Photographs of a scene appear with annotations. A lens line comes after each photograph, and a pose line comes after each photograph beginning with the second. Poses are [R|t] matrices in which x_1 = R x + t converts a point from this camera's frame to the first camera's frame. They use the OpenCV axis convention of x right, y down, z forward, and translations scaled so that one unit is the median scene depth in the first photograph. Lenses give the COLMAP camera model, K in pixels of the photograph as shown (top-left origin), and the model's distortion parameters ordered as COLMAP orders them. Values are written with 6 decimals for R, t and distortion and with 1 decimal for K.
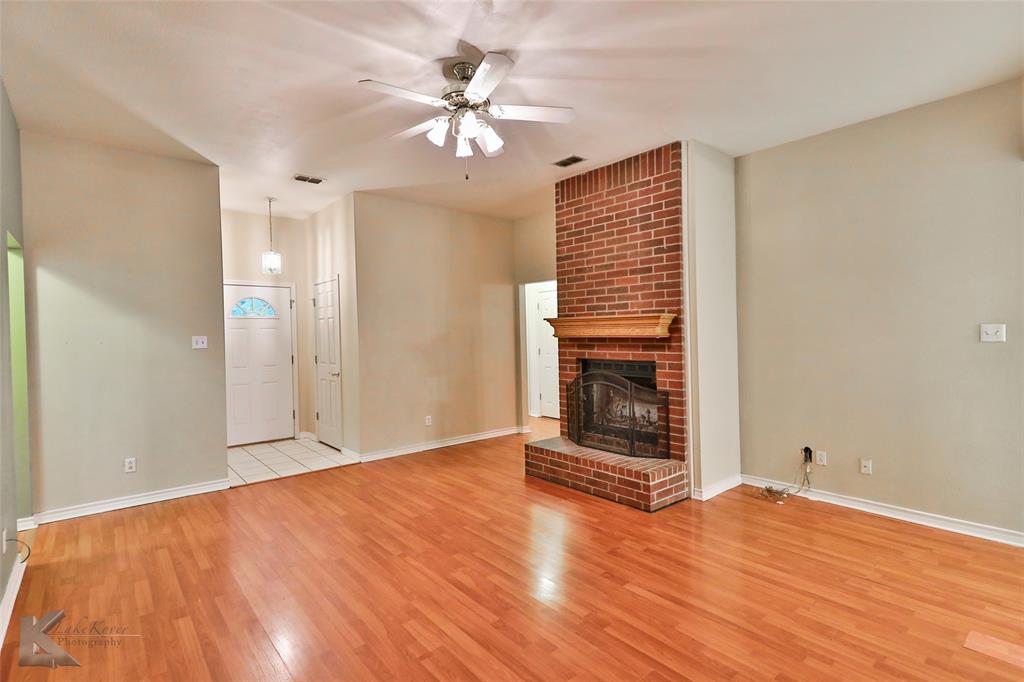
lens RADIAL K [[486.6, 0, 506.6], [0, 486.6, 342.6], [0, 0, 1]] dist [0.023907, -0.012000]
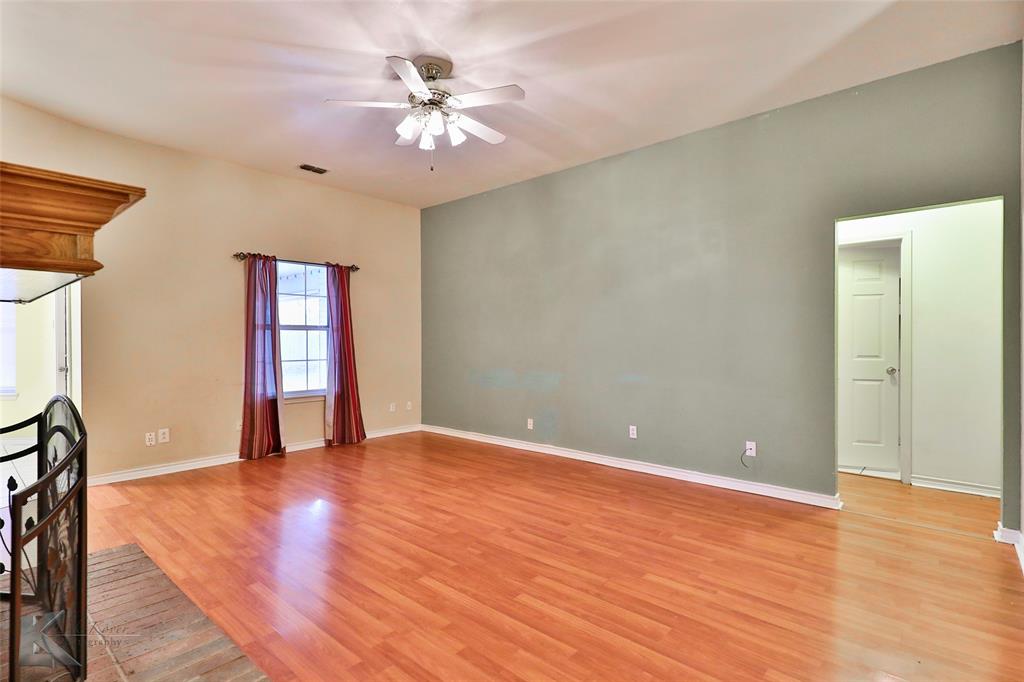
lens RADIAL K [[511.1, 0, 486.3], [0, 511.1, 345.4], [0, 0, 1]] dist [0.003064, 0.000085]
pose [[-0.995757, 0.020873, -0.089618, -0.058806], [0.017784, 0.999225, 0.035128, 0.019937], [0.090282, 0.033385, -0.995357, 1.433343]]
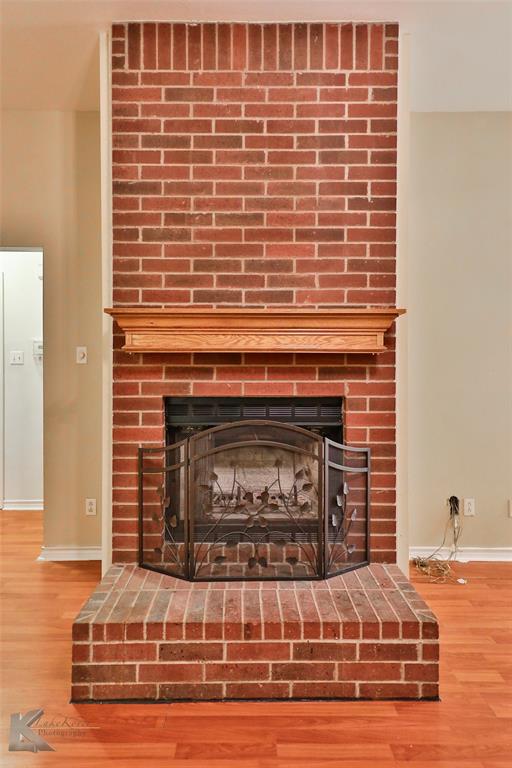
lens RADIAL K [[451.3, 0, 254.9], [0, 451.3, 368.0], [0, 0, 1]] dist [0.024449, -0.004045]
pose [[0.648075, 0.015493, 0.761419, -0.165507], [0.005925, 0.999660, -0.025384, 0.017560], [-0.761553, 0.020963, 0.647763, 0.730296]]
